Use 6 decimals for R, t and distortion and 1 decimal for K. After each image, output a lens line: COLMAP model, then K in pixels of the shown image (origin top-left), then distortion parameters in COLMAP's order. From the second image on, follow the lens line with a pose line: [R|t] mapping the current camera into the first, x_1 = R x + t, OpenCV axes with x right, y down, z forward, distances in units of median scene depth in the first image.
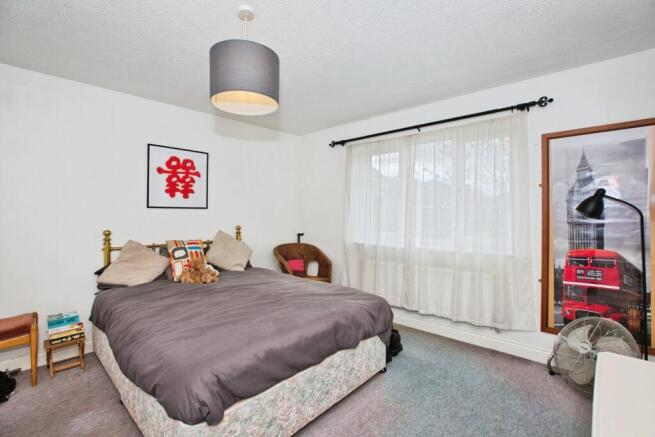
lens RADIAL K [[304.3, 0, 327.6], [0, 304.3, 215.2], [0, 0, 1]] dist [-0.001932, -0.000054]
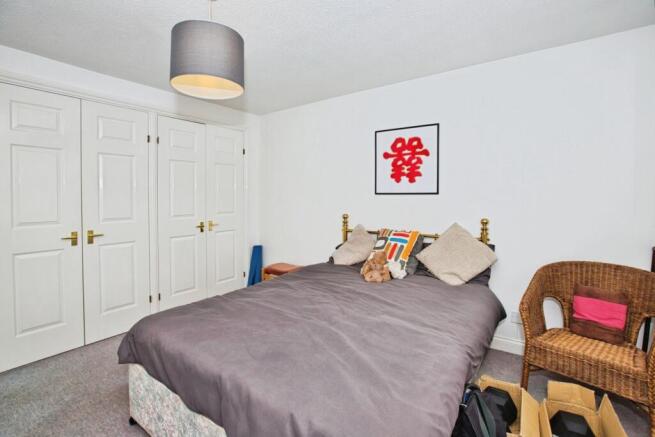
lens RADIAL K [[304.3, 0, 333.2], [0, 304.3, 200.6], [0, 0, 1]] dist [-0.001932, -0.000054]
pose [[0.157928, -0.005551, -0.987435, 0.361056], [-0.017850, 0.999805, -0.008475, 0.007237], [0.987289, 0.018965, 0.157798, 0.652684]]
